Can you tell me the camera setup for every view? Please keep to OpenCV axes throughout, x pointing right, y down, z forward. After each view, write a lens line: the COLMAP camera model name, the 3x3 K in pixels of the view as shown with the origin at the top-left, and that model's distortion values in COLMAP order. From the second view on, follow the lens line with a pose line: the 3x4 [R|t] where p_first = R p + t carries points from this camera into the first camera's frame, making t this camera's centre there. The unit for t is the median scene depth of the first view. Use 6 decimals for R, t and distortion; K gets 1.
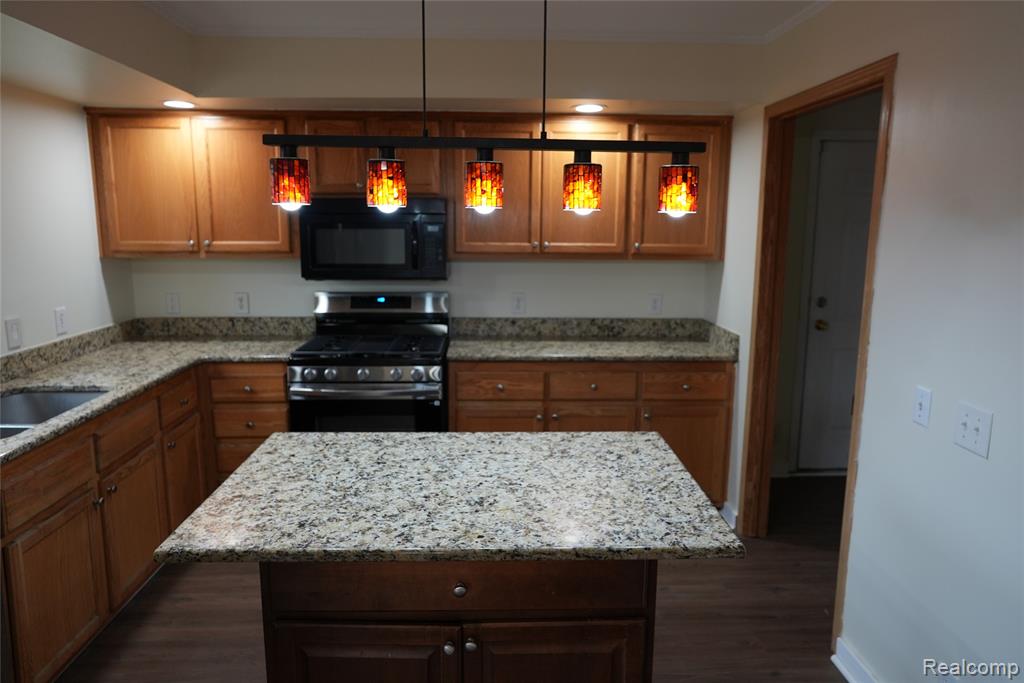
lens RADIAL K [[685.3, 0, 516.0], [0, 685.3, 338.9], [0, 0, 1]] dist [-0.035581, 0.049112]
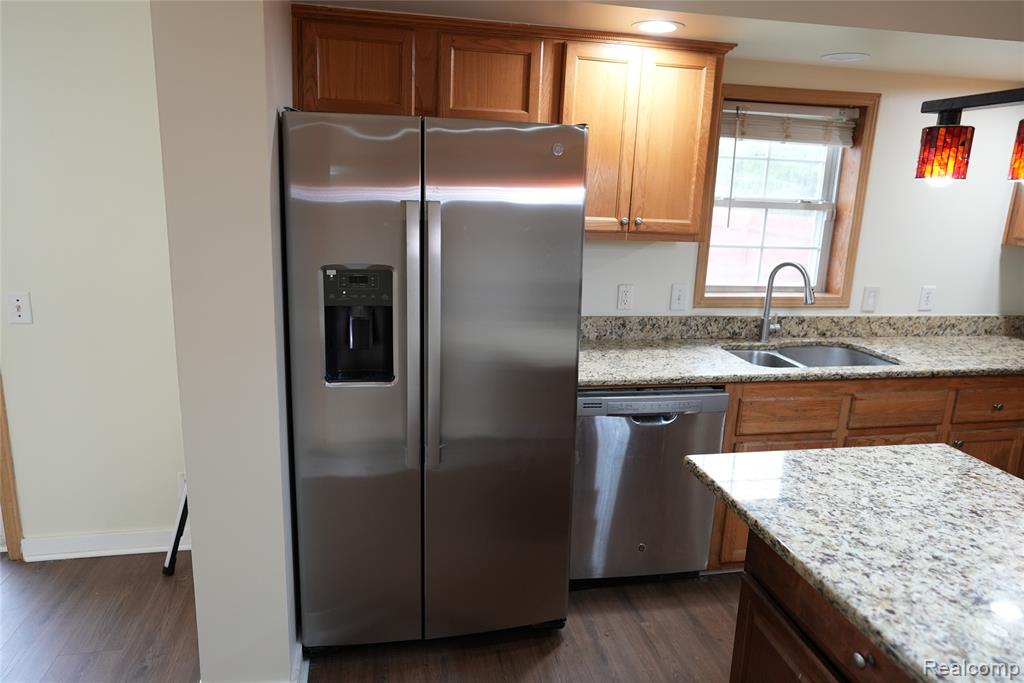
lens RADIAL K [[685.3, 0, 509.9], [0, 685.3, 336.3], [0, 0, 1]] dist [-0.035581, 0.049112]
pose [[0.159782, 0.215368, -0.963372, 0.334038], [-0.208497, 0.961257, 0.180315, -0.033392], [0.964883, 0.172049, 0.198495, 0.235217]]
